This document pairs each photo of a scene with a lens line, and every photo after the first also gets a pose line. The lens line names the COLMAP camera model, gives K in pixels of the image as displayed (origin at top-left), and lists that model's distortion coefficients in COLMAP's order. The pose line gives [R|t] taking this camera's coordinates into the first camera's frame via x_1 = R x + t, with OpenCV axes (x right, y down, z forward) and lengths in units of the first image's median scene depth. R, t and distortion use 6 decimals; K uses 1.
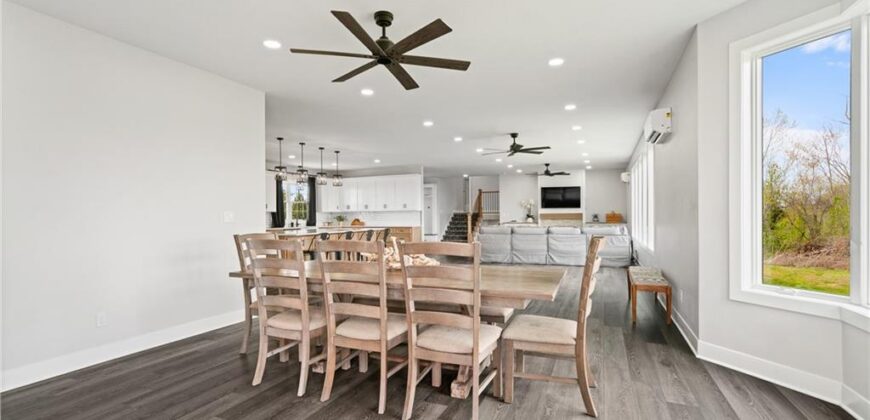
lens RADIAL K [[387.0, 0, 435.7], [0, 387.0, 215.7], [0, 0, 1]] dist [0.001236, 0.000860]
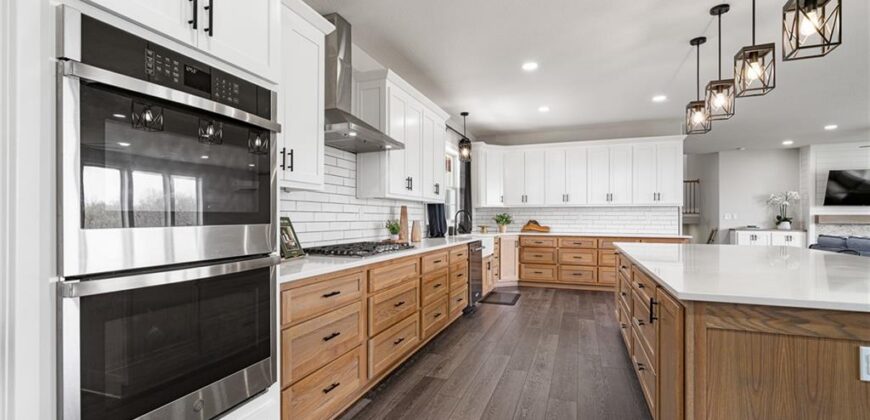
lens RADIAL K [[387.0, 0, 434.8], [0, 387.0, 214.4], [0, 0, 1]] dist [0.001236, 0.000860]
pose [[0.997804, 0.012669, 0.065016, -0.378408], [-0.012498, 0.999917, -0.003030, 0.003393], [-0.065049, 0.002211, 0.997880, 0.463340]]
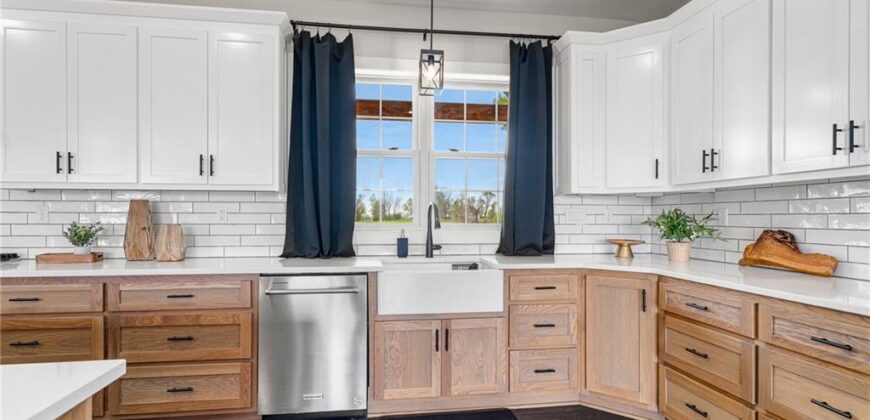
lens RADIAL K [[438.4, 0, 429.4], [0, 438.4, 213.8], [0, 0, 1]] dist [0.001471, 0.000137]
pose [[0.498367, 0.007014, -0.866938, -0.119109], [-0.002649, 0.999975, 0.006567, 0.000713], [0.866962, -0.000977, 0.498373, 0.784930]]
